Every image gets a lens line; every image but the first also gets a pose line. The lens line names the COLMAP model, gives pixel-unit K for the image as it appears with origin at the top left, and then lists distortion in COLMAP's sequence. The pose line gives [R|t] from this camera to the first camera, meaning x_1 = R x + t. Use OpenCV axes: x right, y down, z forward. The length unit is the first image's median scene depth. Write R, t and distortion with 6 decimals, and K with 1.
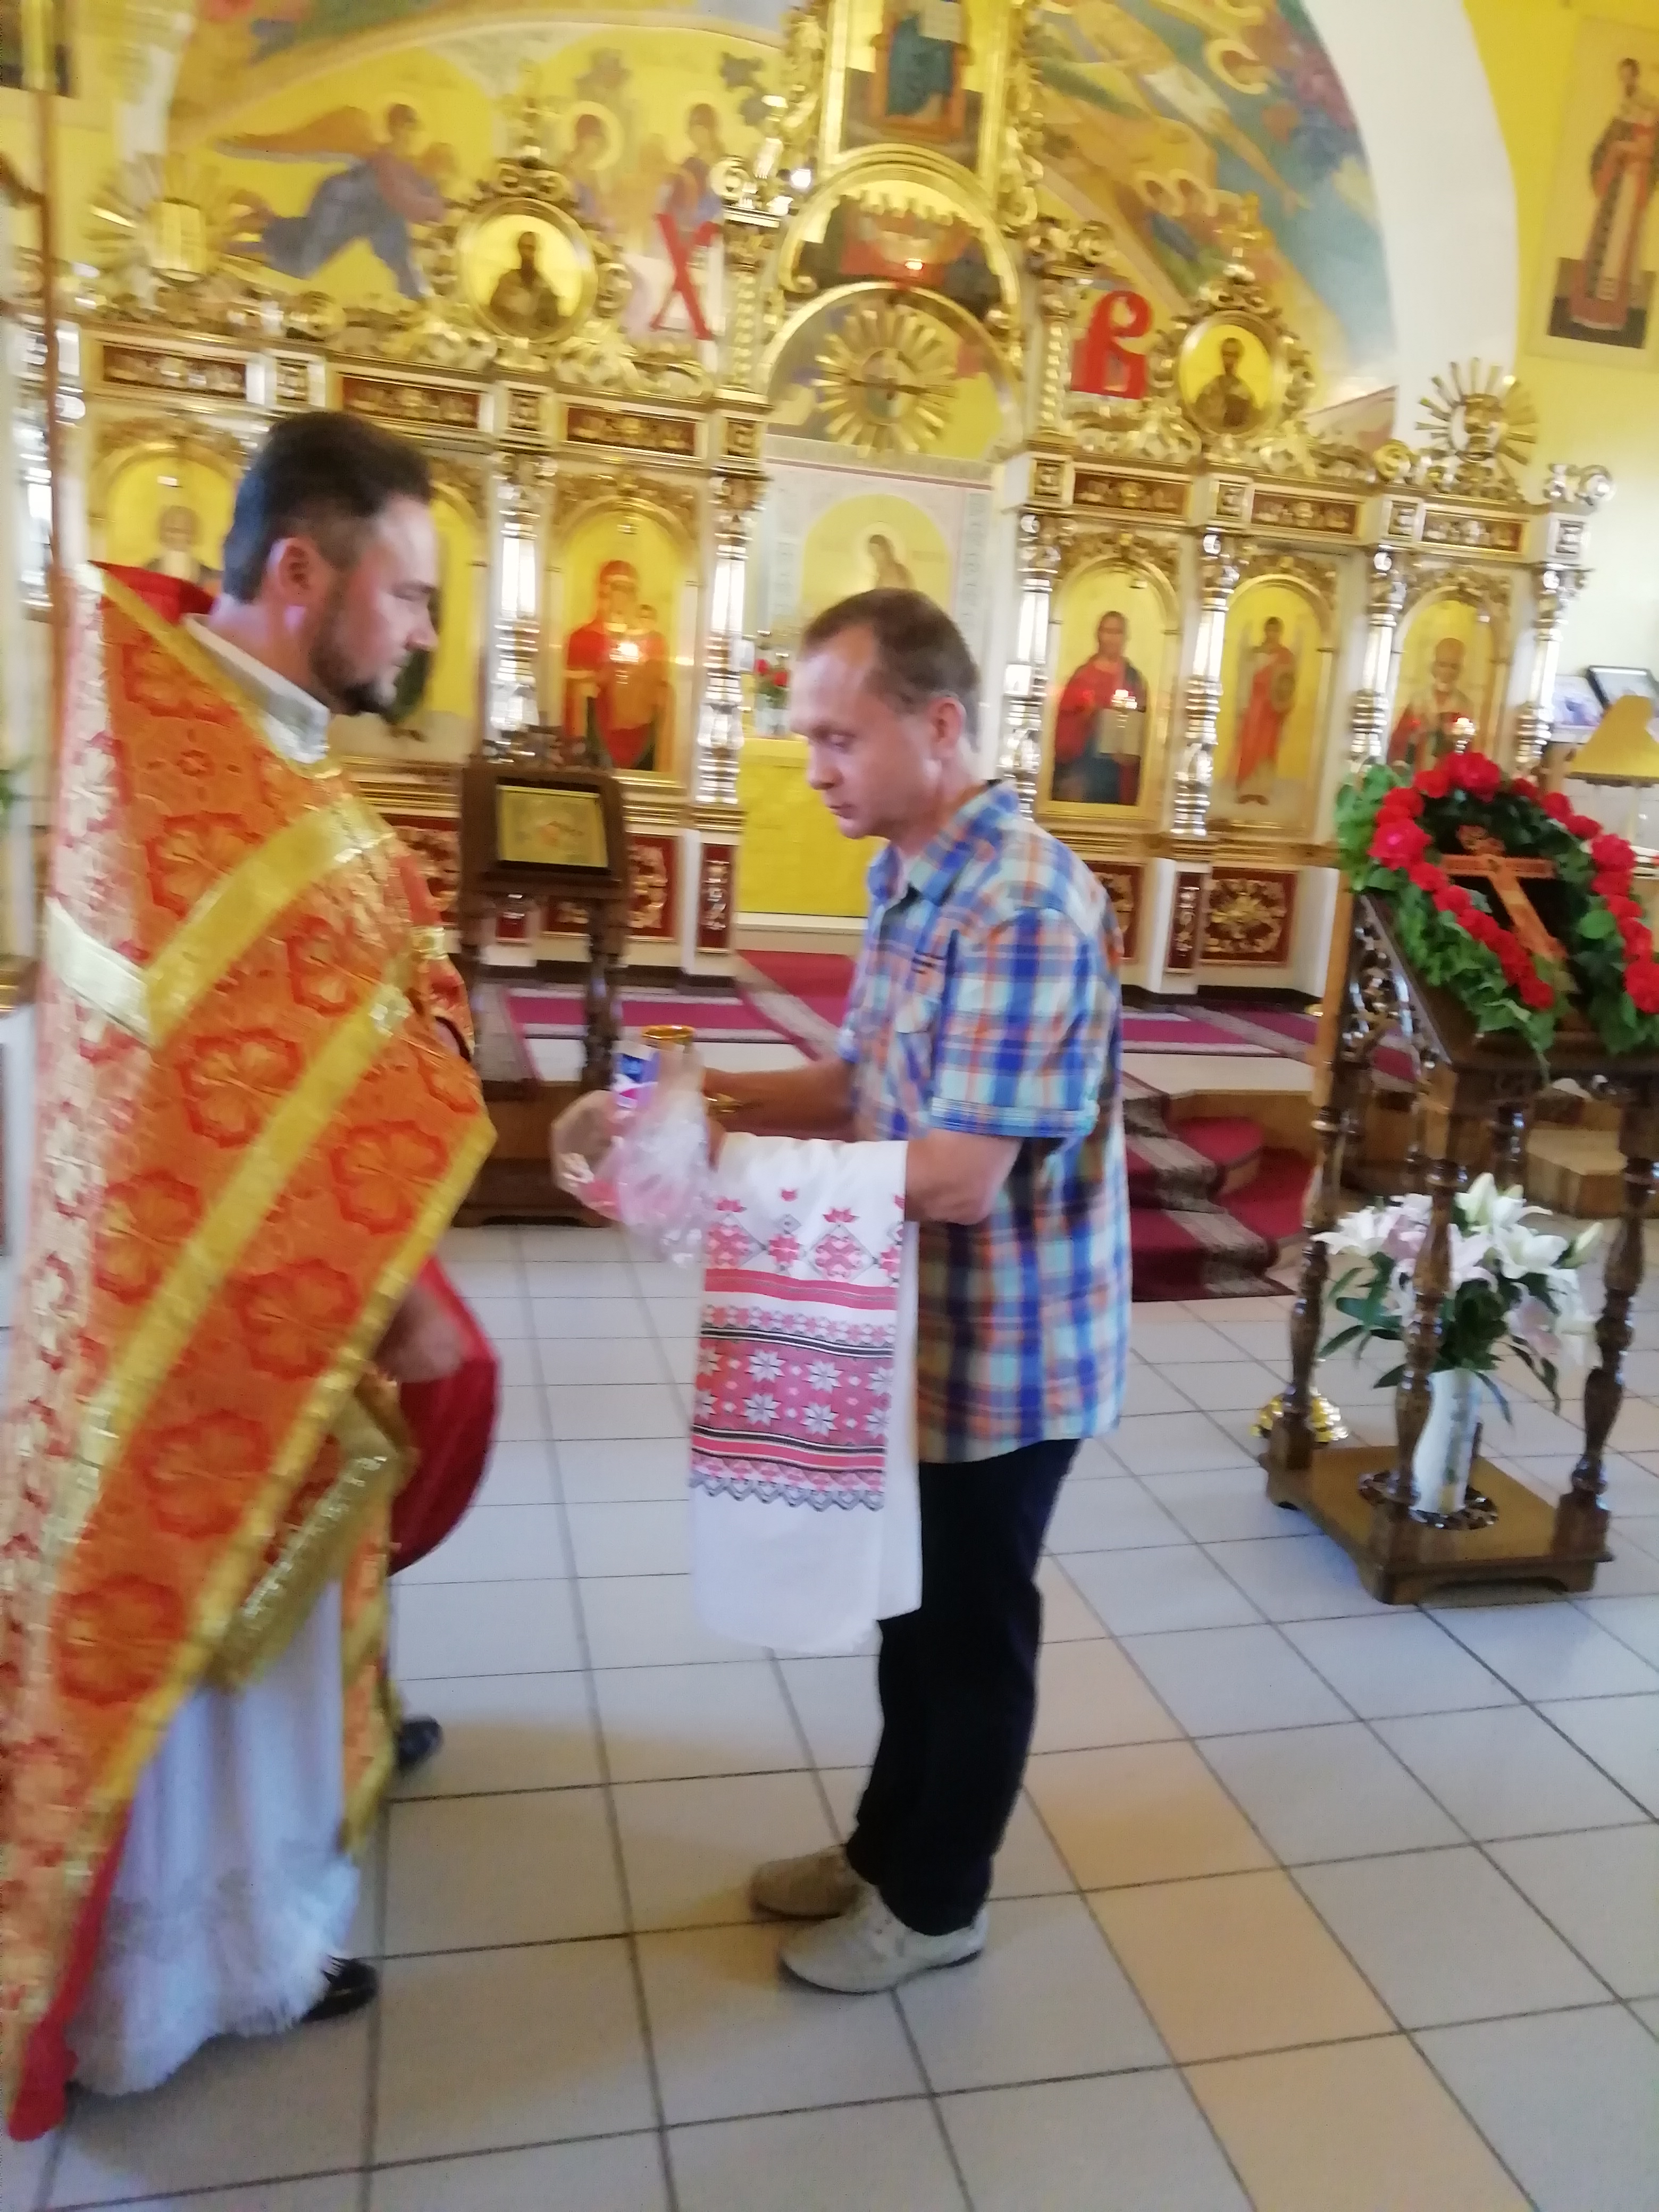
lens RADIAL K [[1628.5, 0, 846.4], [0, 1628.5, 1103.5], [0, 0, 1]] dist [0.038448, -0.019623]
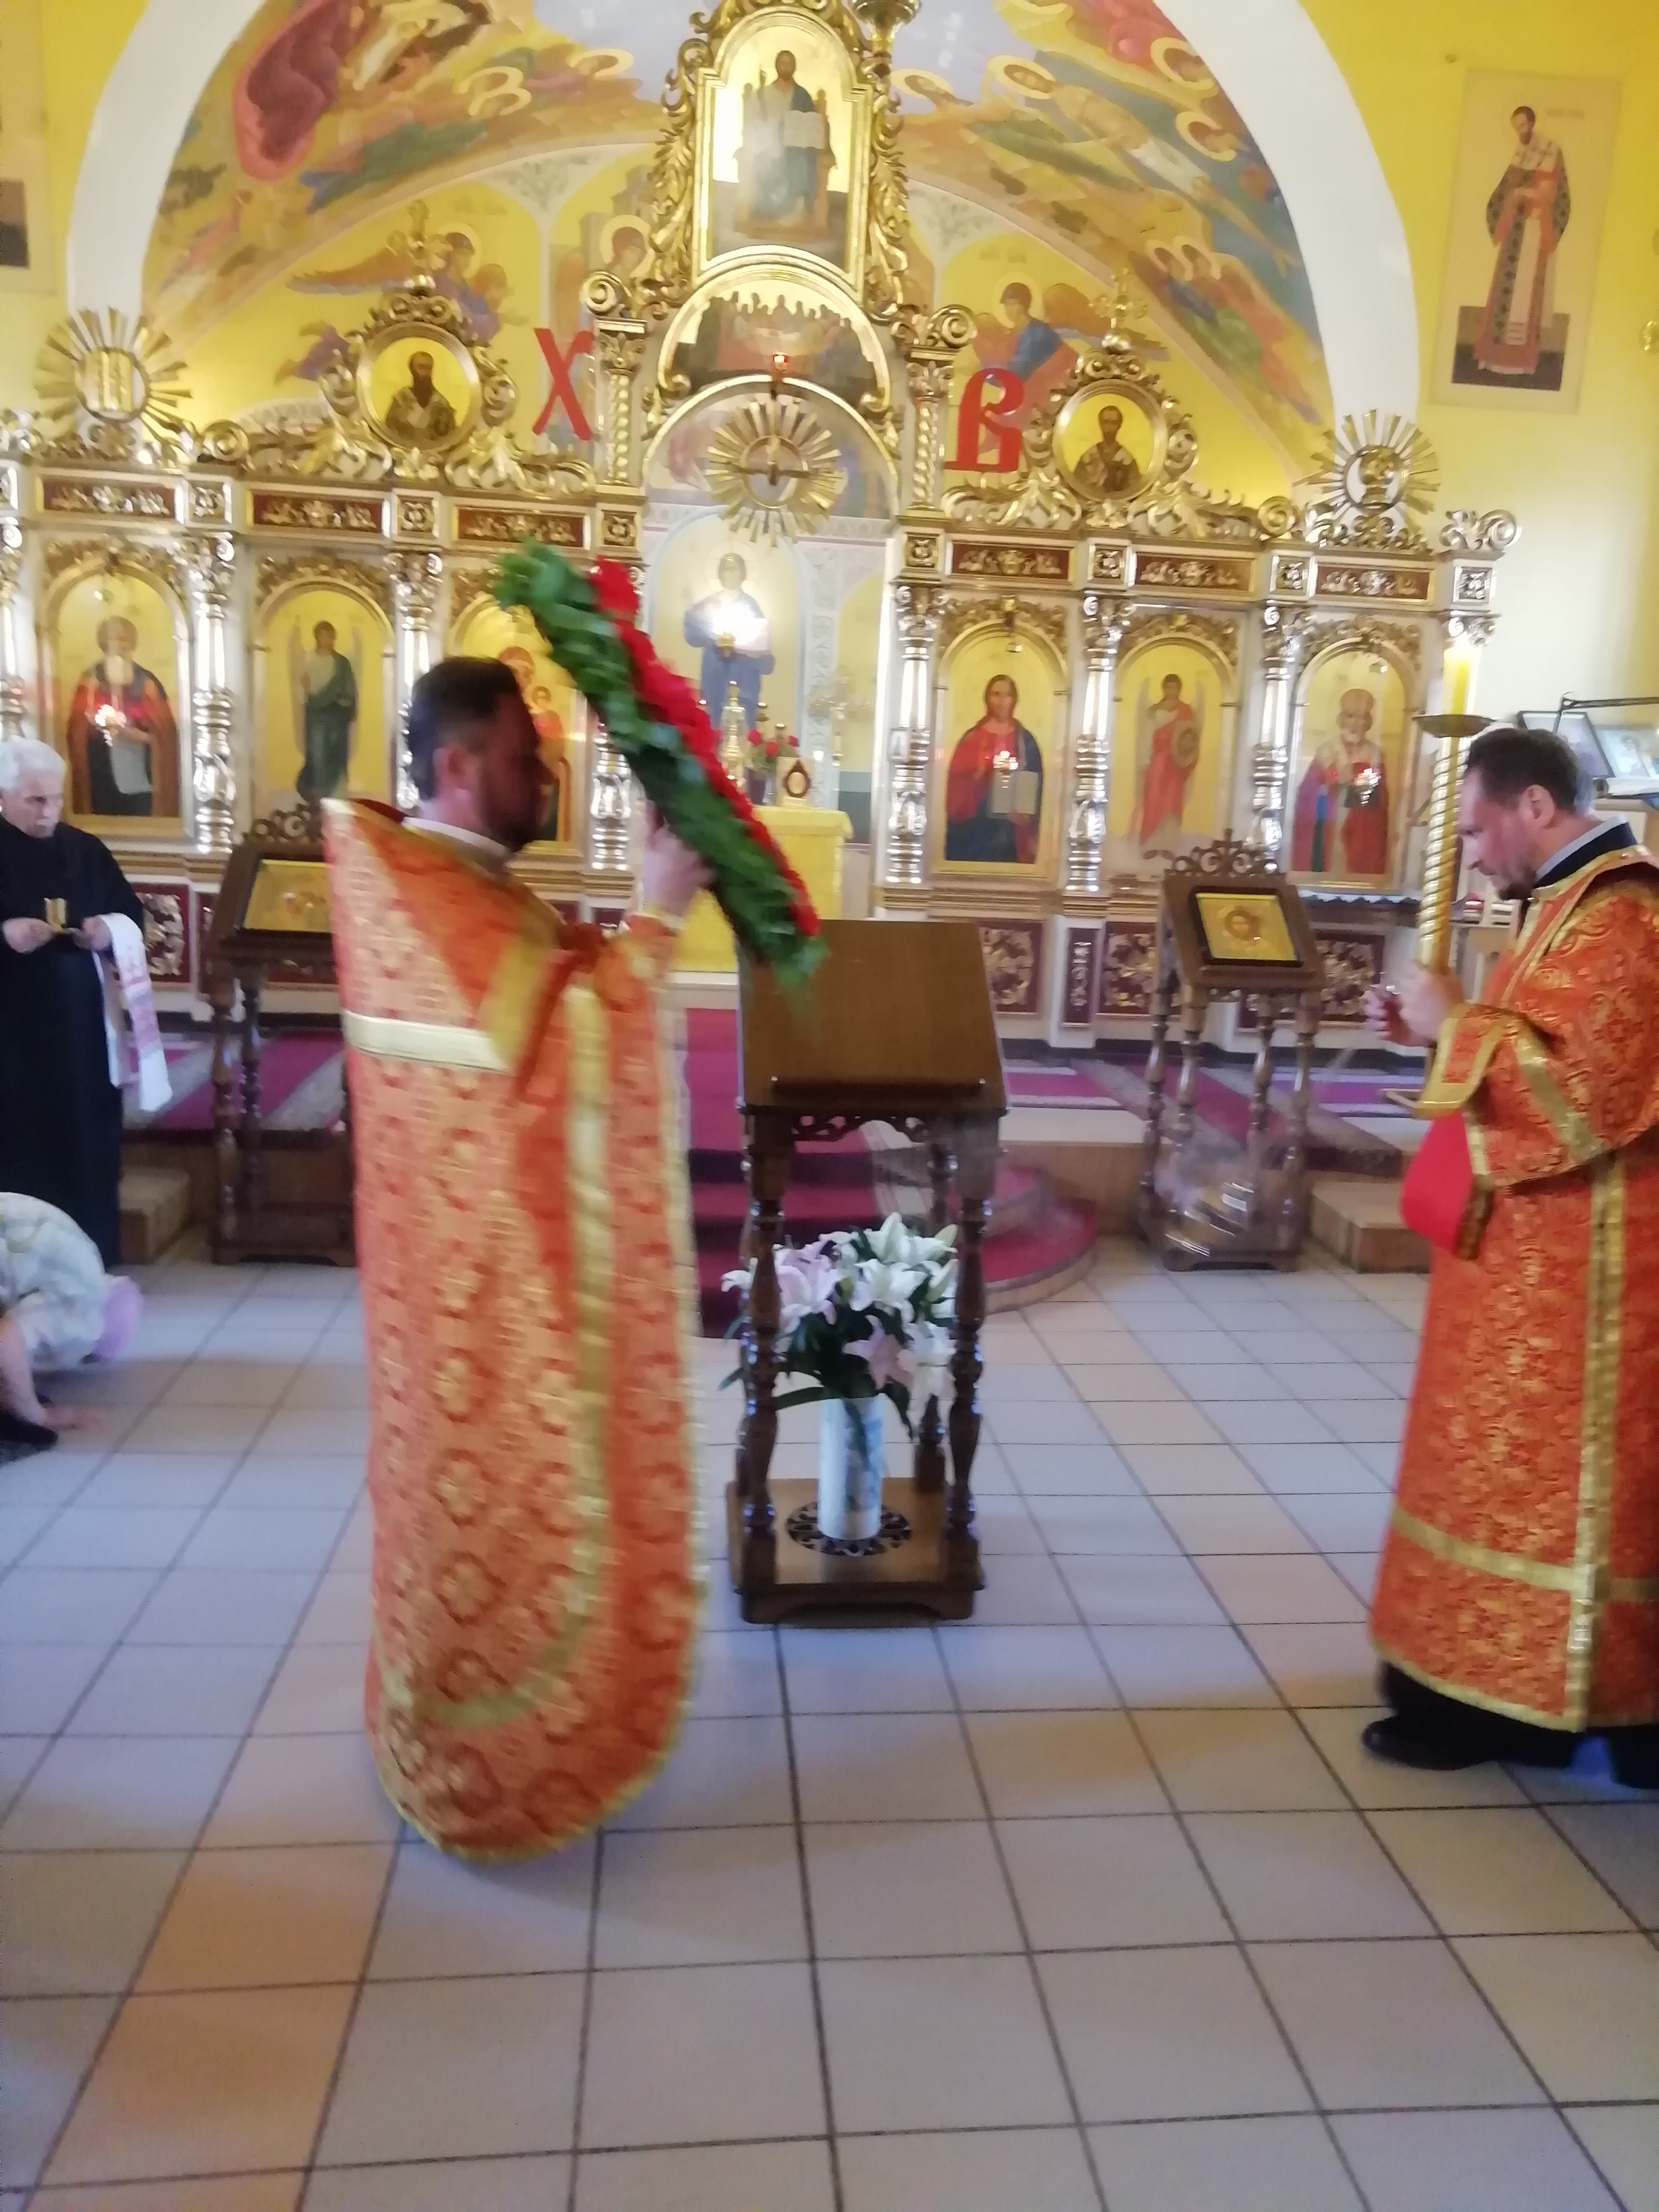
lens RADIAL K [[1628.5, 0, 831.2], [0, 1628.5, 1107.9], [0, 0, 1]] dist [0.038448, -0.019623]
pose [[0.988771, 0.000957, -0.149438, 0.220486], [-0.006004, 0.999426, -0.033326, 0.004706], [0.149321, 0.033849, 0.988209, -0.018352]]
